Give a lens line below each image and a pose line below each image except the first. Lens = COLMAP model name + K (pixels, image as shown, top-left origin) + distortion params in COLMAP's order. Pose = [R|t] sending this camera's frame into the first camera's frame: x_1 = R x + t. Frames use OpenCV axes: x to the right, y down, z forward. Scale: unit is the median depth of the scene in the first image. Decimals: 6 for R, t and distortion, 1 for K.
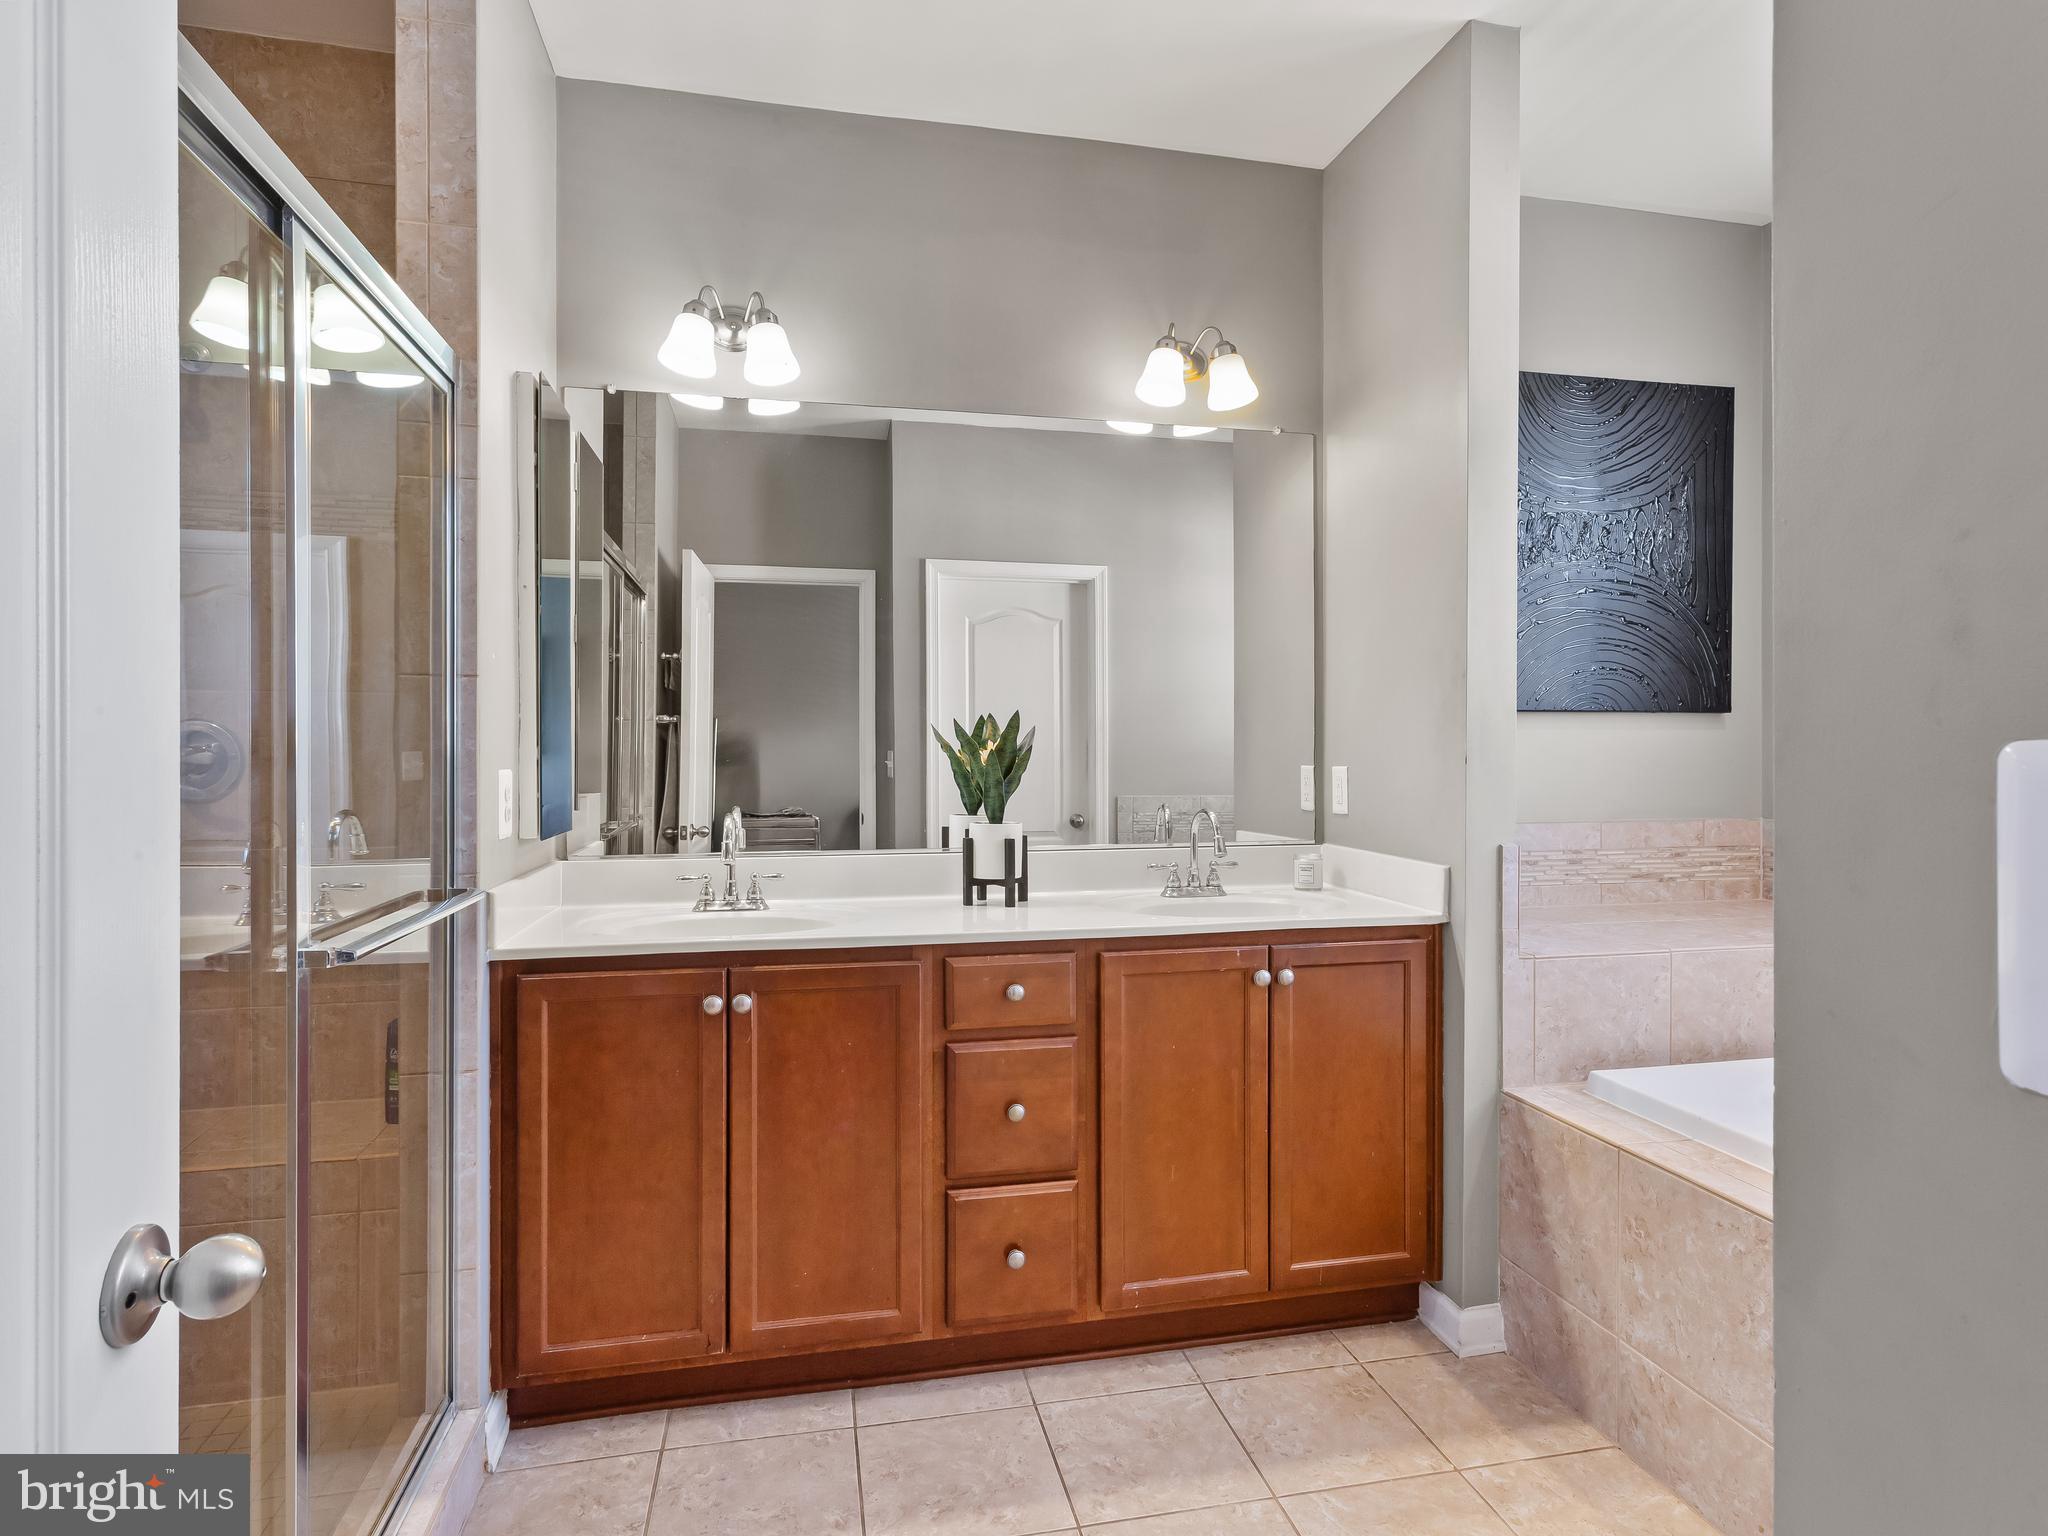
lens RADIAL K [[1096.0, 0, 1035.5], [0, 1096.0, 744.9], [0, 0, 1]] dist [0.003259, 0.001215]
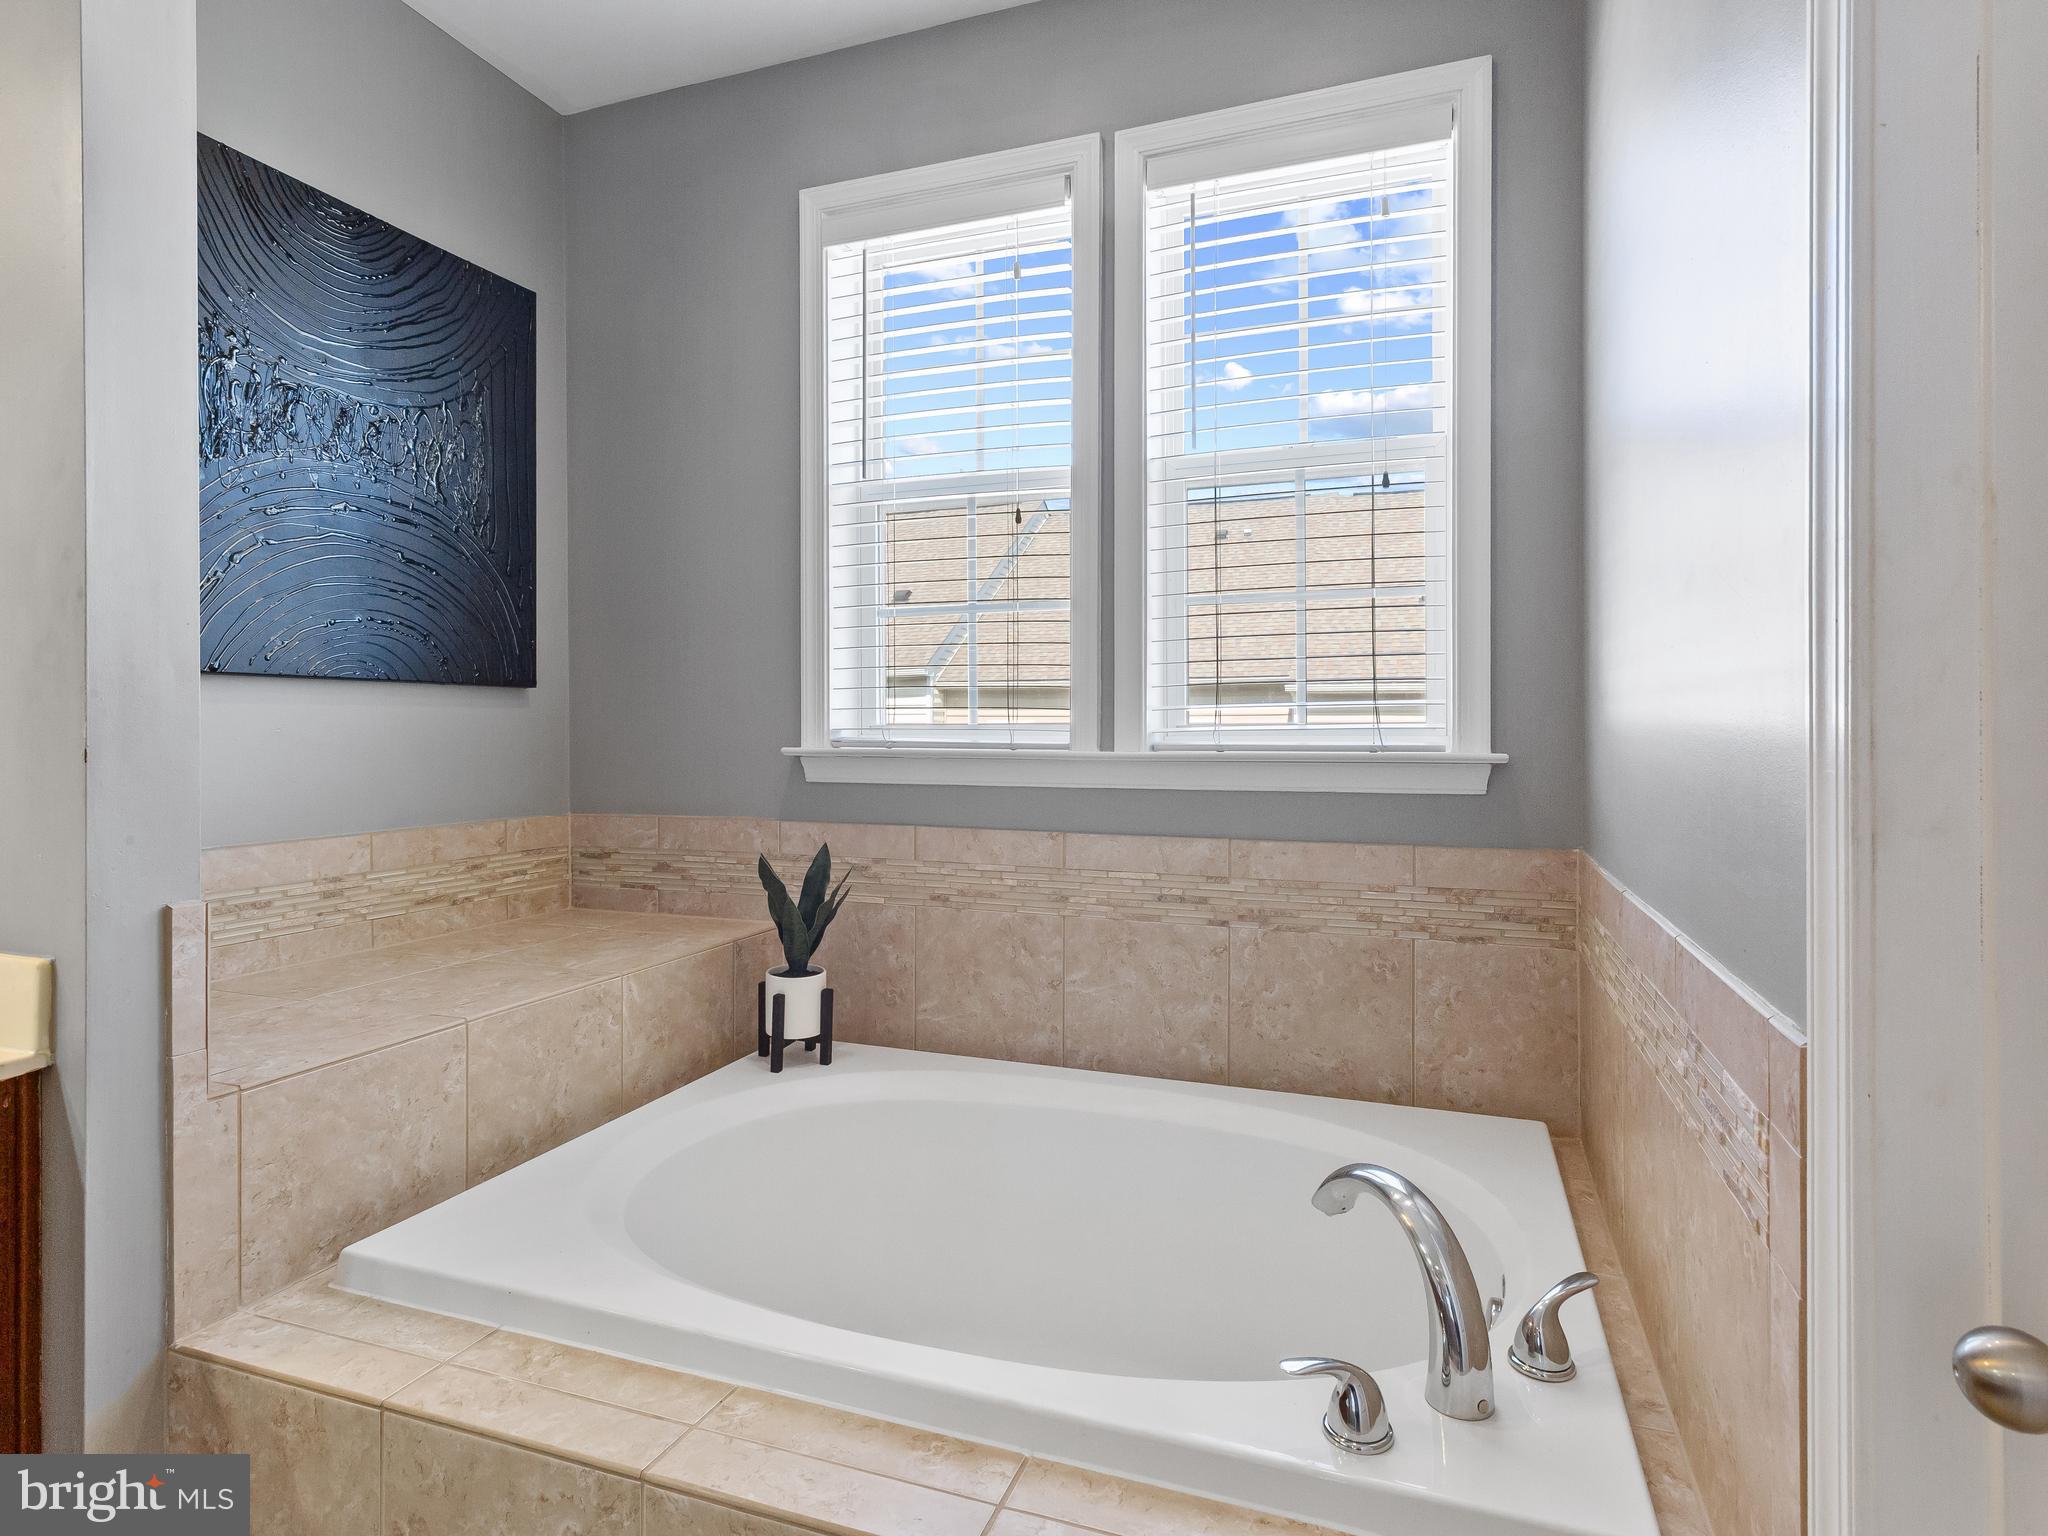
lens RADIAL K [[1096.0, 0, 1035.5], [0, 1096.0, 744.9], [0, 0, 1]] dist [0.003259, 0.001215]
pose [[0.537842, -0.013659, 0.842935, 0.145724], [-0.000974, 0.999858, 0.016823, -0.000554], [-0.843045, -0.009869, 0.537752, 0.249552]]
